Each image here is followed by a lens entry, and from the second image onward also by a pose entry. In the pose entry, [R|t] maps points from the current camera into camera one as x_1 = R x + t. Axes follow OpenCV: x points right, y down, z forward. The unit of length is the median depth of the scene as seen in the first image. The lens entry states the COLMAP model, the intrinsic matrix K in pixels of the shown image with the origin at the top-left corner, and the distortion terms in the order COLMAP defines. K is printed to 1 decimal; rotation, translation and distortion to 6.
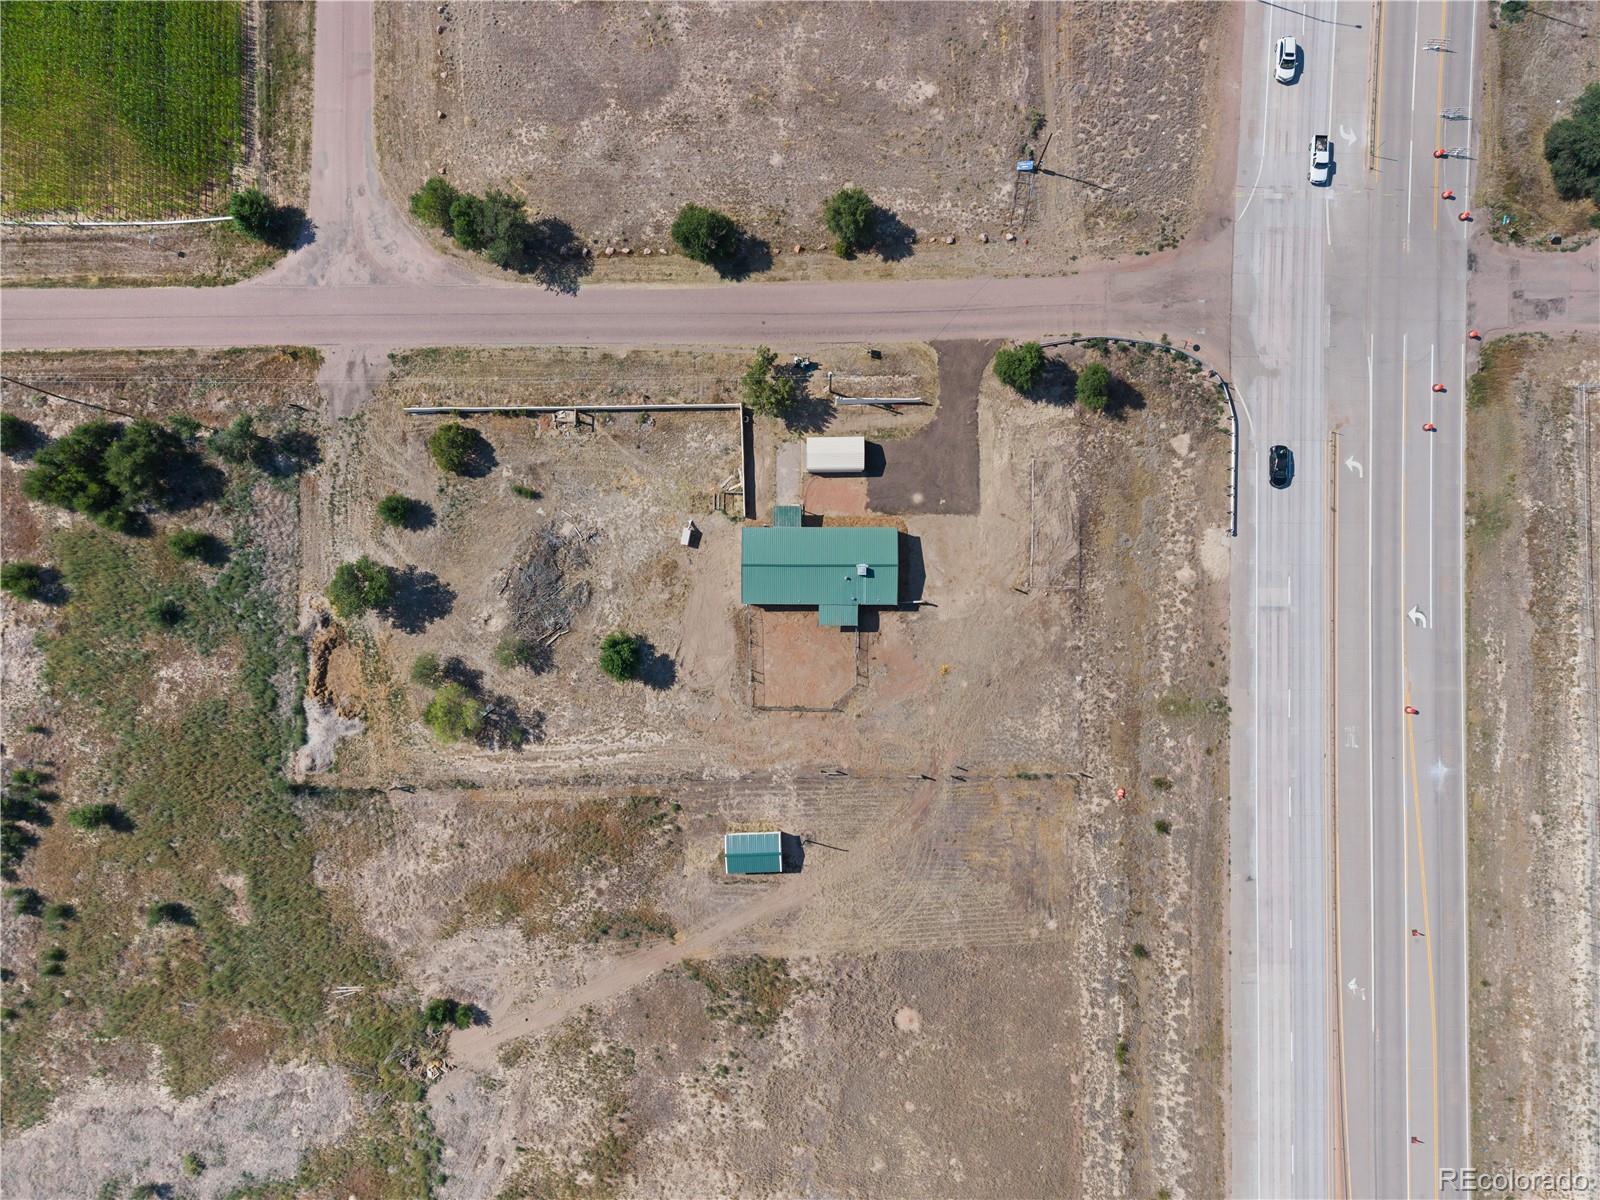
lens RADIAL K [[1099.9, 0, 800.3], [0, 1099.9, 617.6], [0, 0, 1]] dist [0.033775, -0.037829]
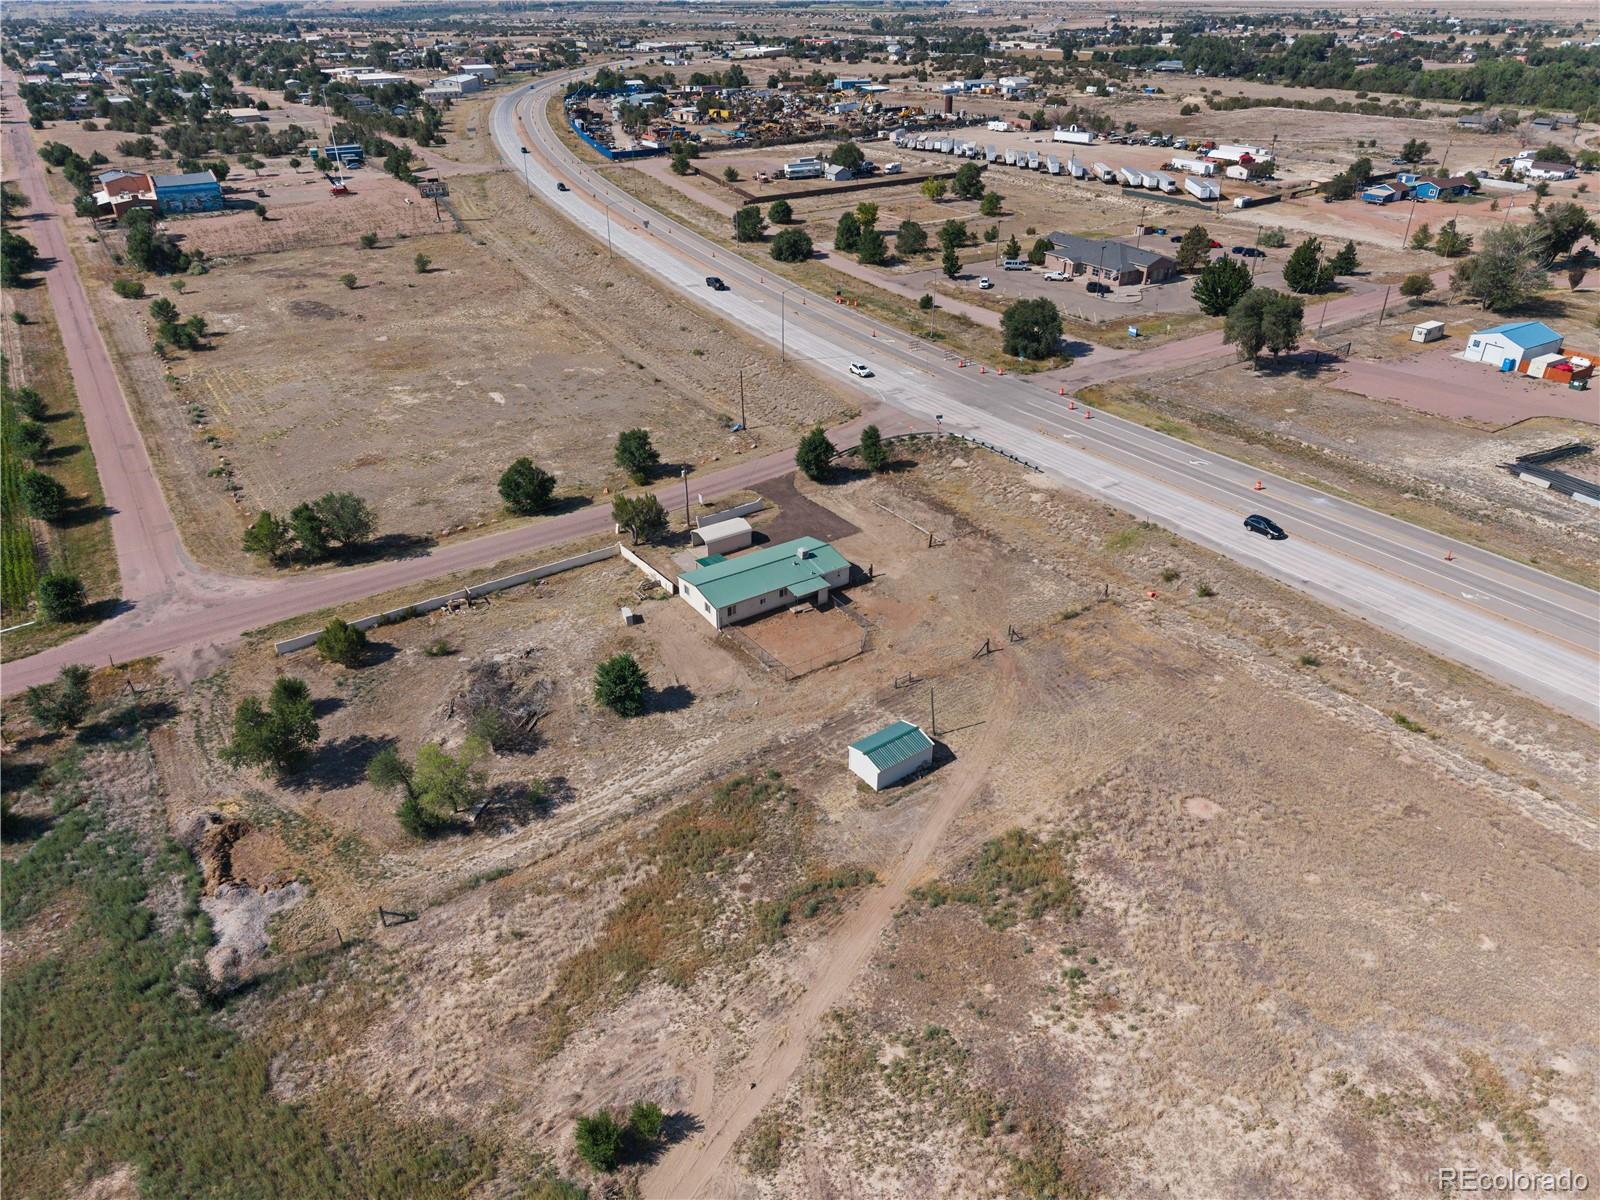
lens RADIAL K [[1072.2, 0, 802.8], [0, 1072.2, 597.4], [0, 0, 1]] dist [0.037036, -0.040723]
pose [[0.828873, -0.262217, 0.494178, -0.426508], [0.559072, 0.420143, -0.714786, 0.655480], [-0.020196, 0.868748, 0.494843, 0.529300]]
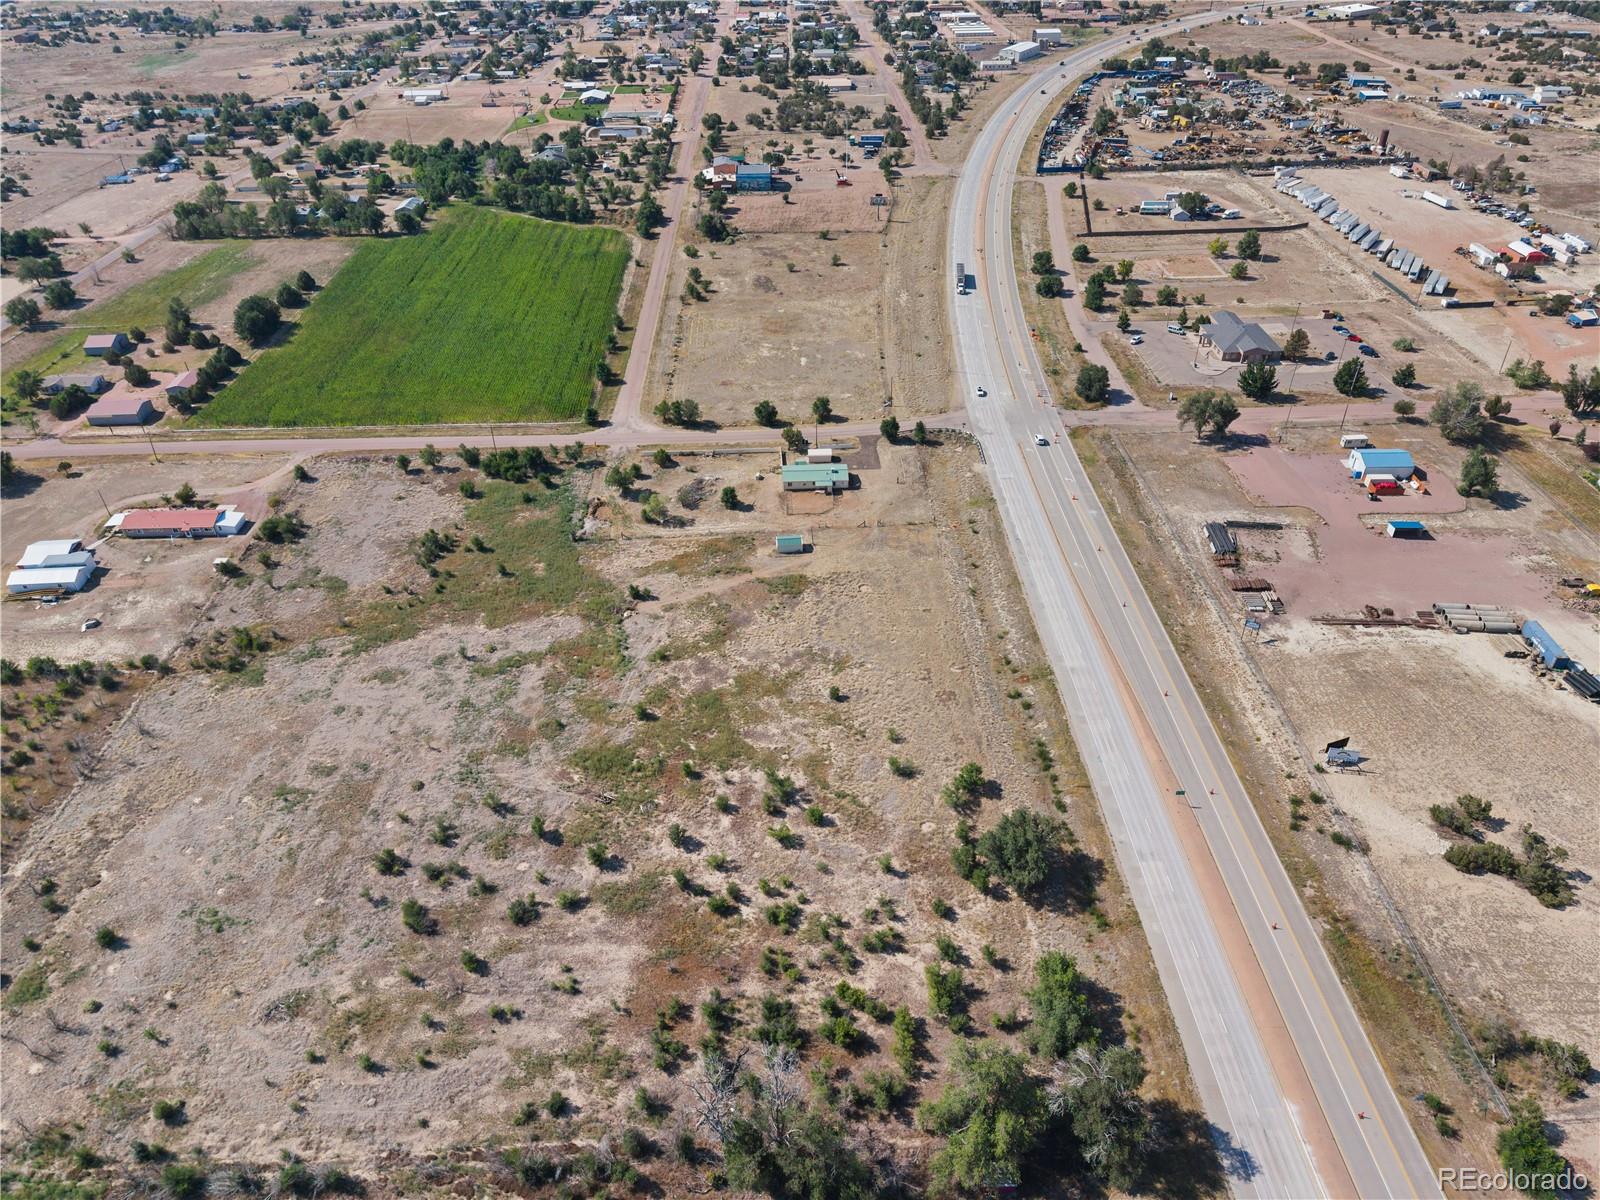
lens RADIAL K [[1066.3, 0, 804.3], [0, 1066.3, 601.6], [0, 0, 1]] dist [0.058382, -0.083178]
pose [[0.999506, -0.010080, 0.029765, -0.075080], [0.029938, 0.593356, -0.804383, 1.921510], [-0.009553, 0.804877, 0.593365, -0.138418]]
